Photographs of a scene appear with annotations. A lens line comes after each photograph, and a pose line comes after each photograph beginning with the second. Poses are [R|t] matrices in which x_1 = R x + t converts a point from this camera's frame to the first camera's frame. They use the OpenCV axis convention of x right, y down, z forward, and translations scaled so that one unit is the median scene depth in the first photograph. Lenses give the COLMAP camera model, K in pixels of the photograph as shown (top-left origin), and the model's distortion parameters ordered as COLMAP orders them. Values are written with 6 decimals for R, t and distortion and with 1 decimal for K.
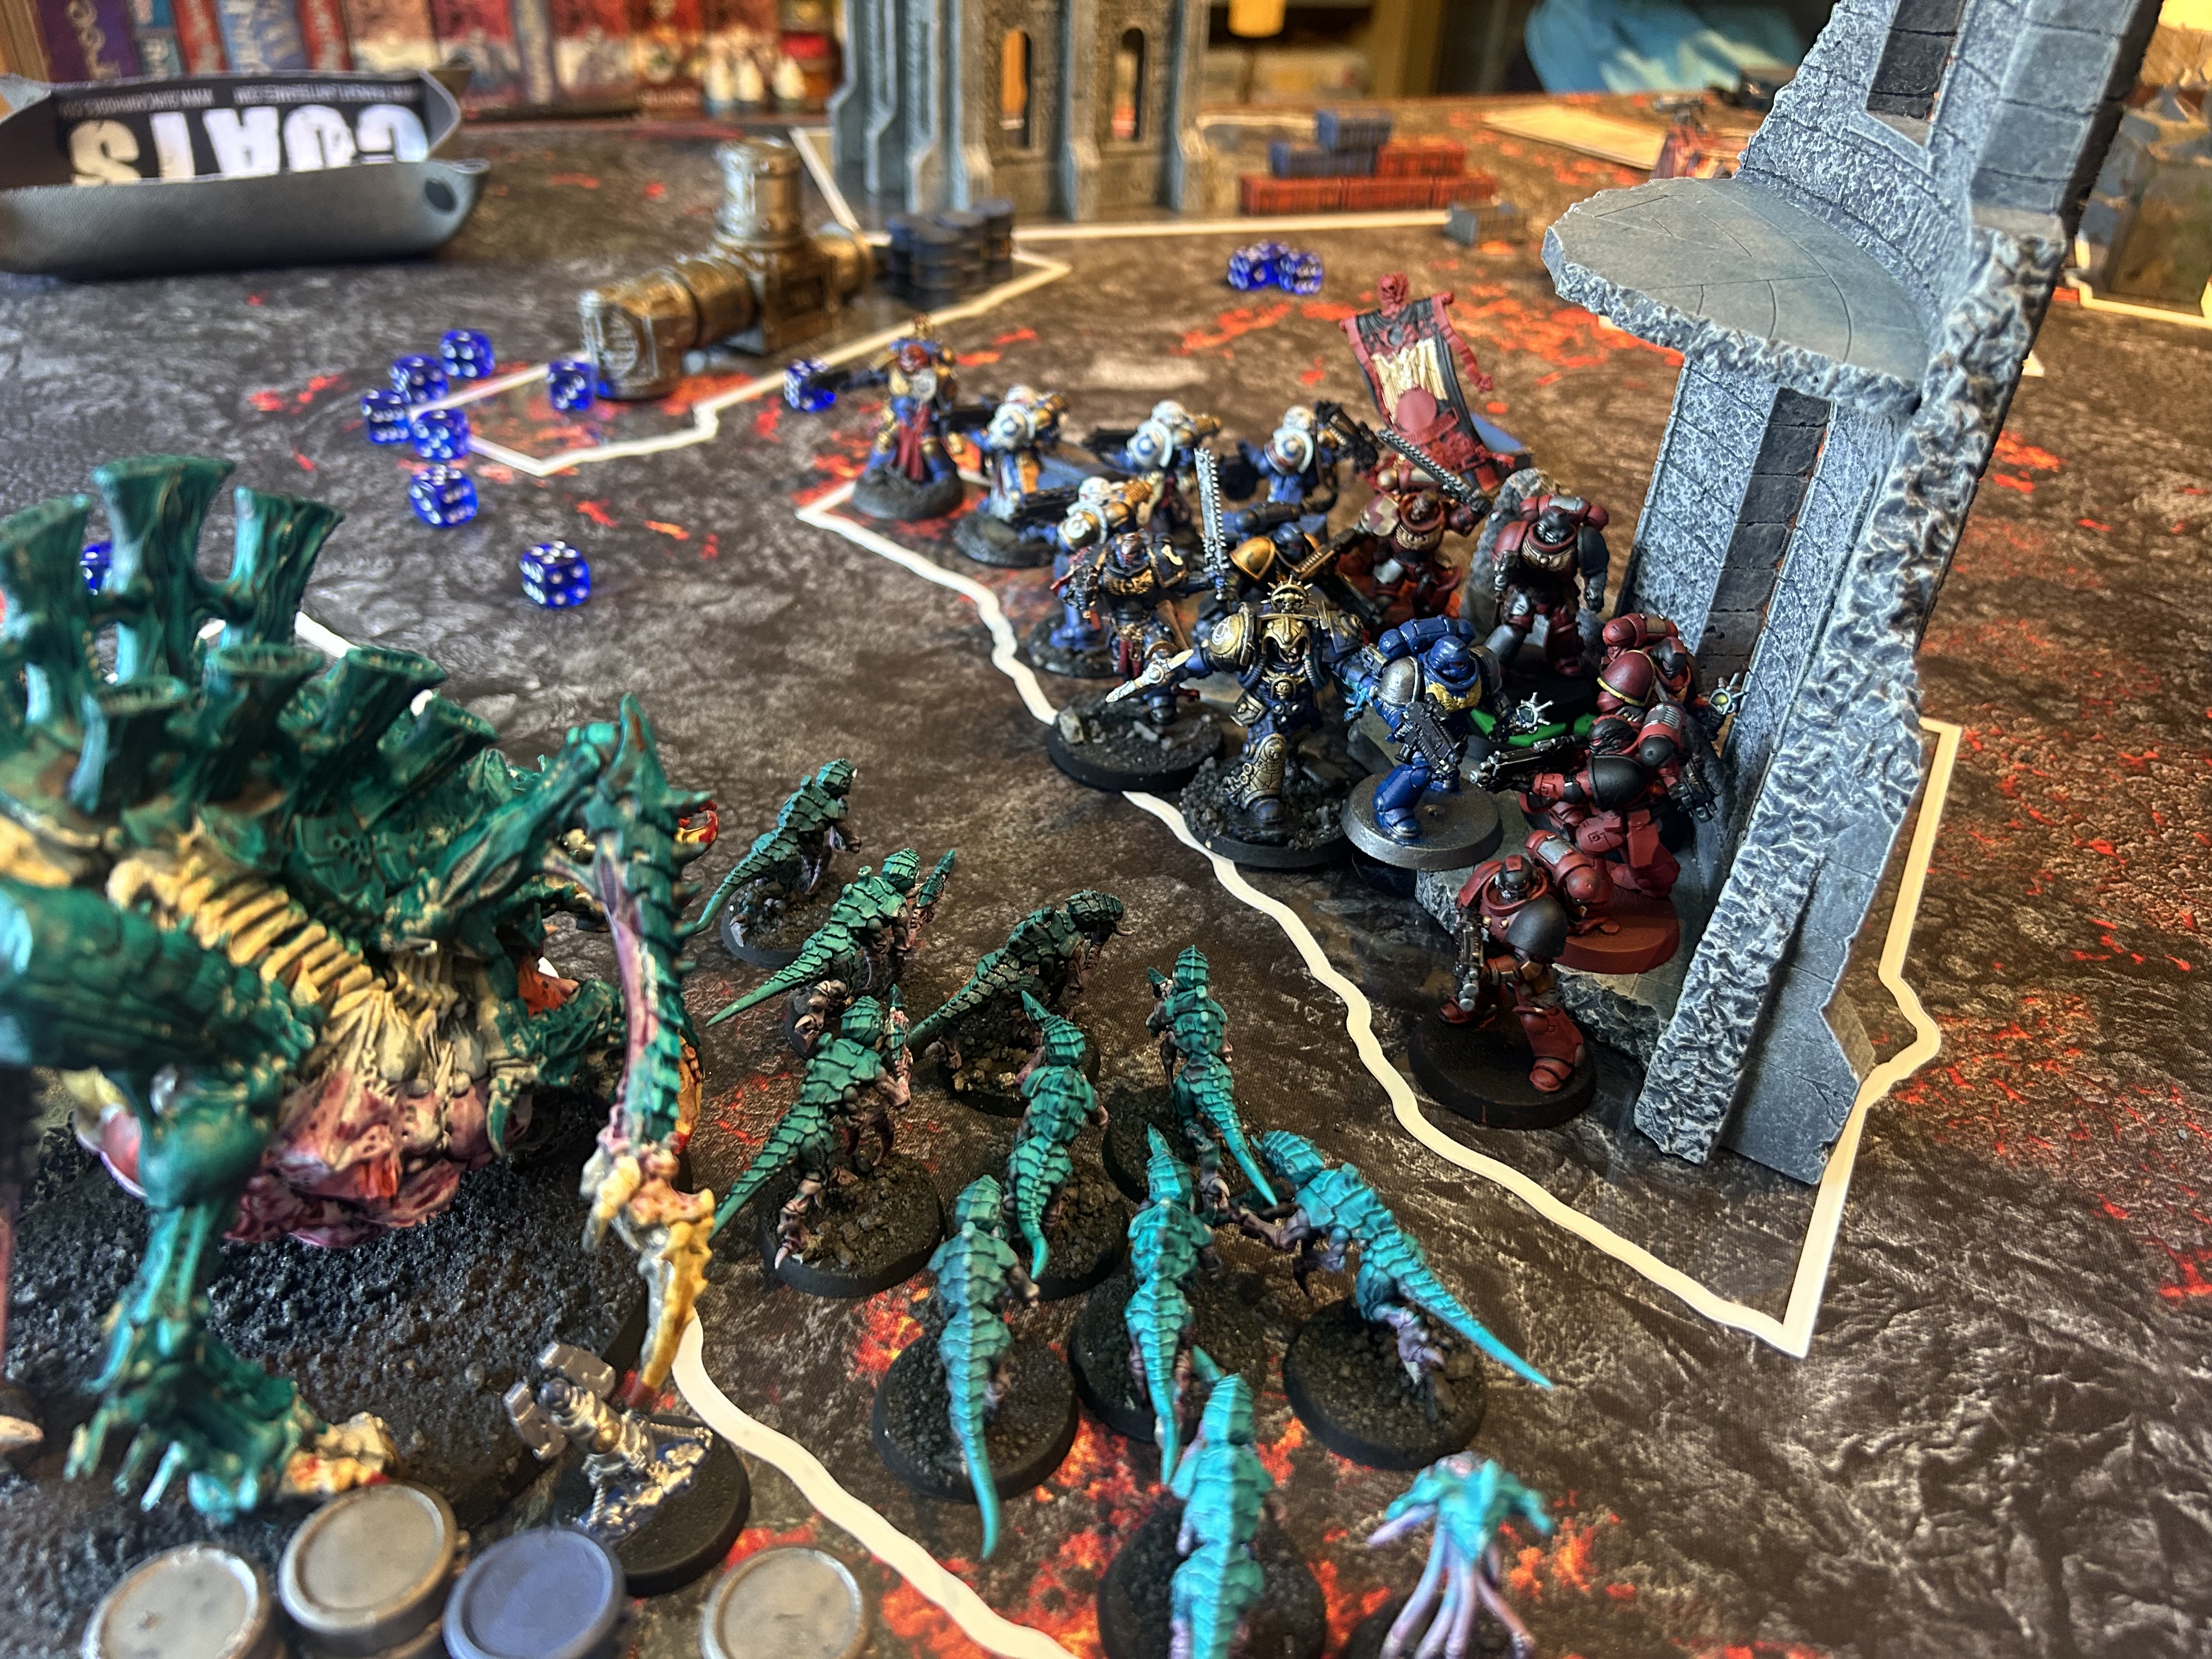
lens RADIAL K [[1684.6, 0, 1091.7], [0, 1684.6, 832.8], [0, 0, 1]] dist [0.059517, -0.086312]
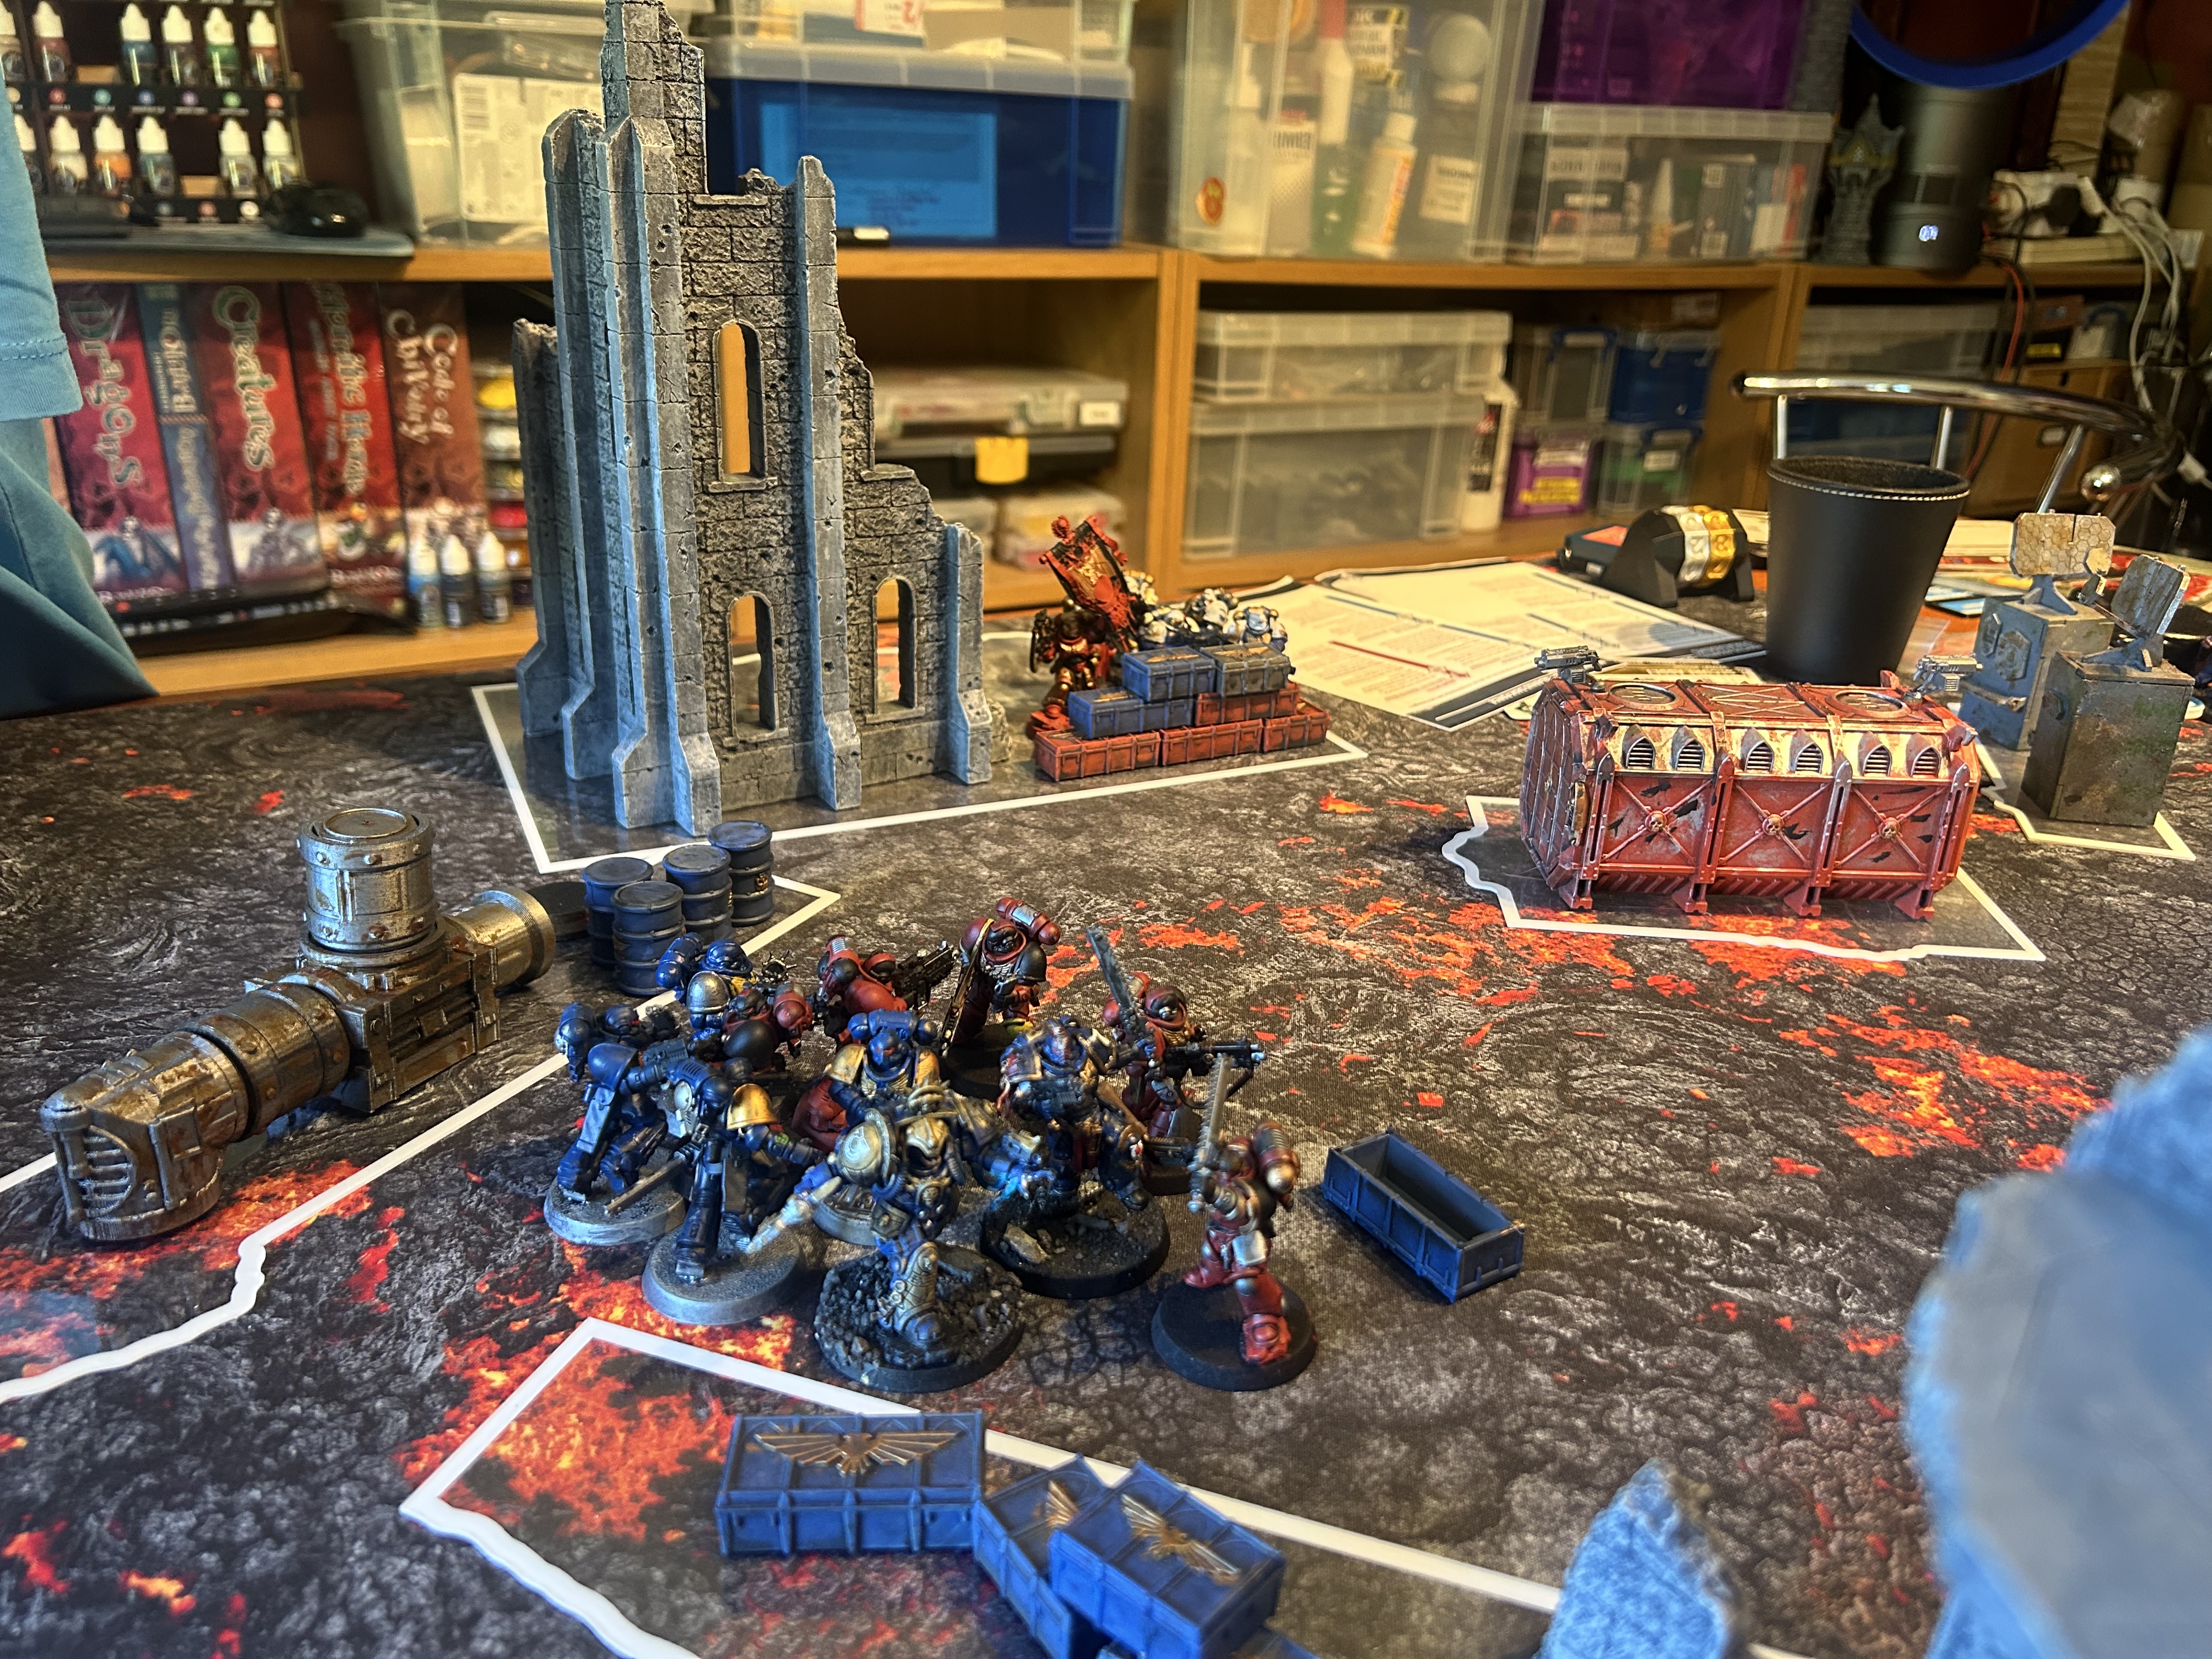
lens RADIAL K [[1685.5, 0, 1110.8], [0, 1685.5, 828.4], [0, 0, 1]] dist [0.030340, -0.042203]
pose [[0.986720, -0.065456, 0.148661, -0.001620], [0.094347, 0.975955, -0.196496, -0.367746], [-0.132224, 0.207912, 0.969169, 0.447330]]
